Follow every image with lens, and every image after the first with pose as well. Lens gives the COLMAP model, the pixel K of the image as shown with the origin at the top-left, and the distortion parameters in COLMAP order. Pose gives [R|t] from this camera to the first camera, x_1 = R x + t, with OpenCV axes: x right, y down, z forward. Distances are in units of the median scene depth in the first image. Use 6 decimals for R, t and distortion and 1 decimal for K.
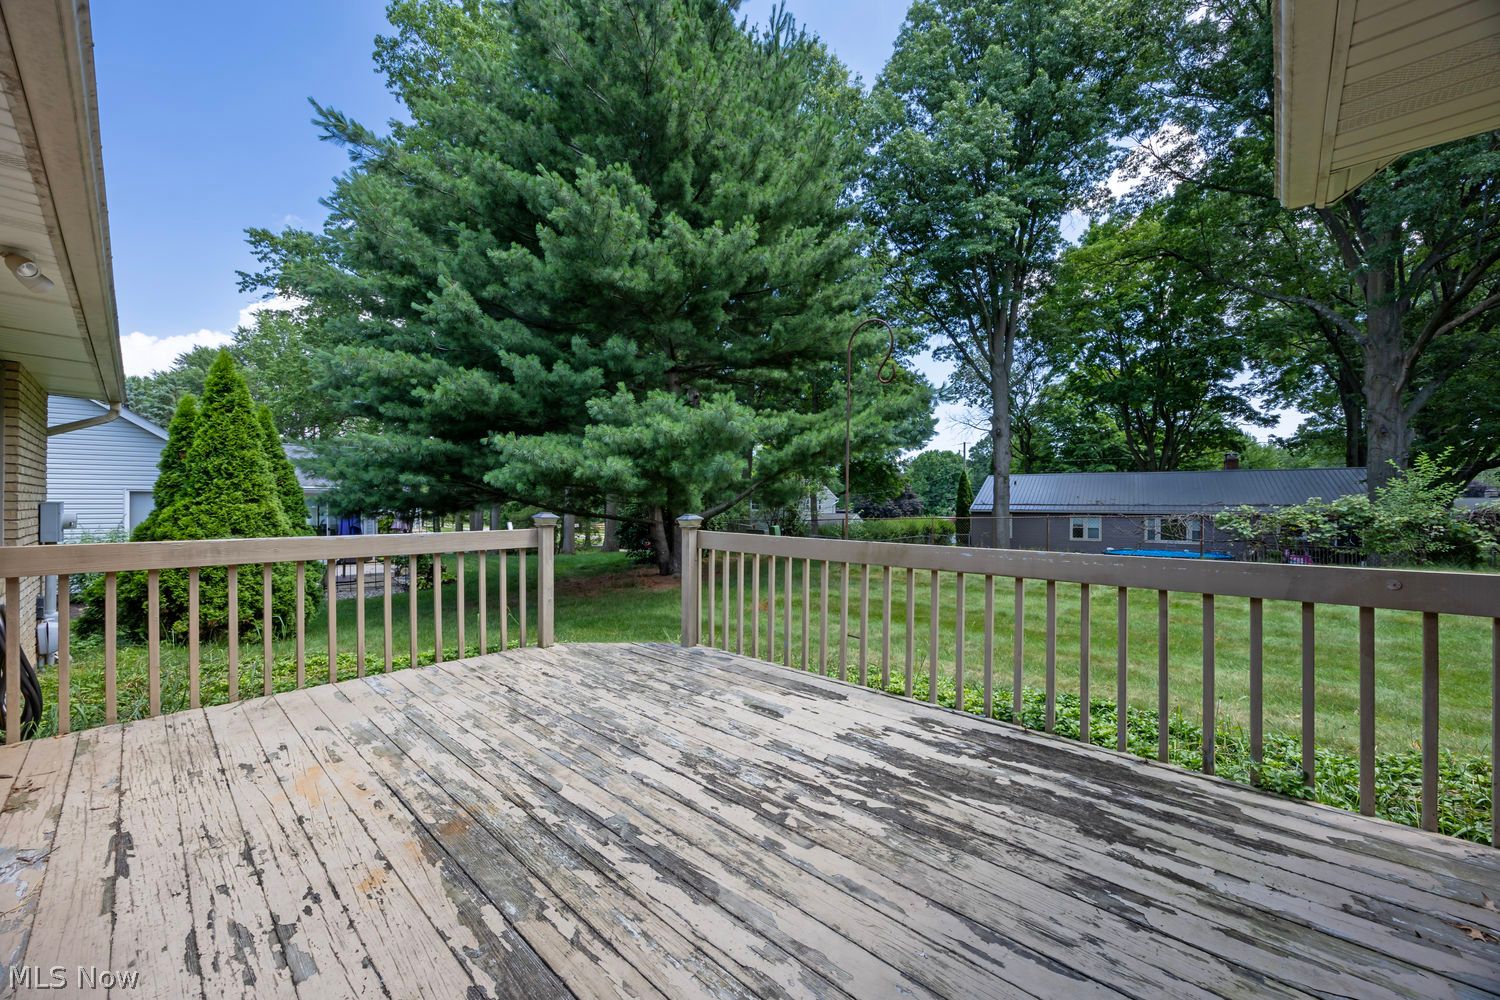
lens RADIAL K [[603.3, 0, 747.8], [0, 603.3, 510.0], [0, 0, 1]] dist [0.000298, -0.000200]
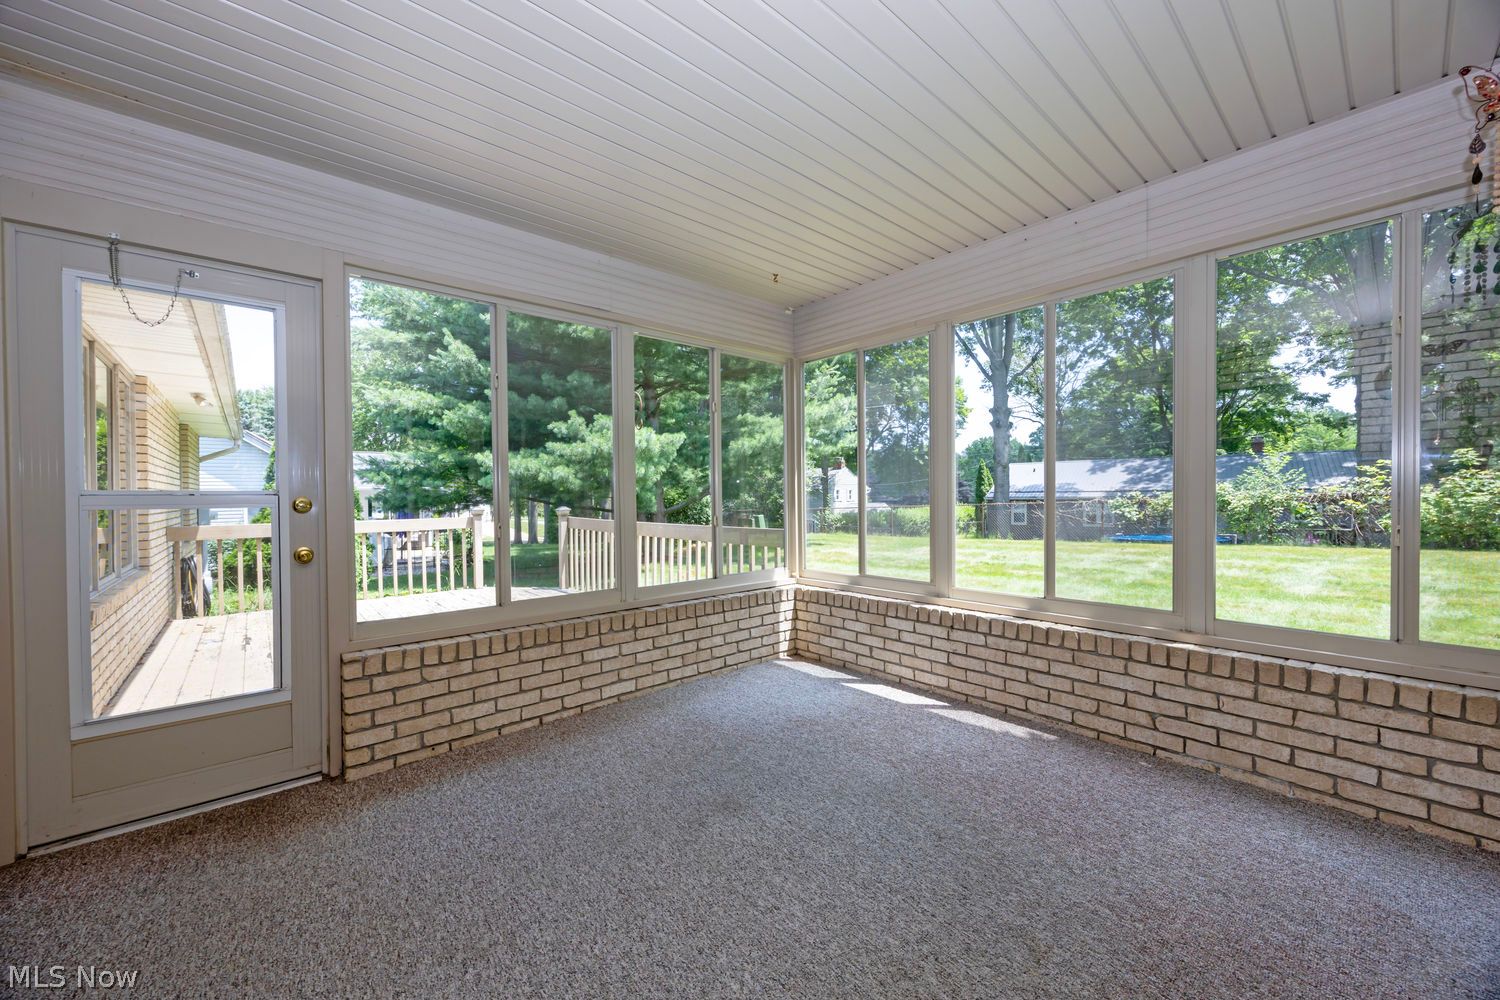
lens RADIAL K [[619.7, 0, 756.5], [0, 619.7, 508.3], [0, 0, 1]] dist [-0.000729, -0.000022]
pose [[0.993902, -0.012288, -0.109579, 0.338118], [0.013700, 0.999832, 0.012141, -0.001171], [0.109411, -0.013568, 0.993904, -0.329052]]
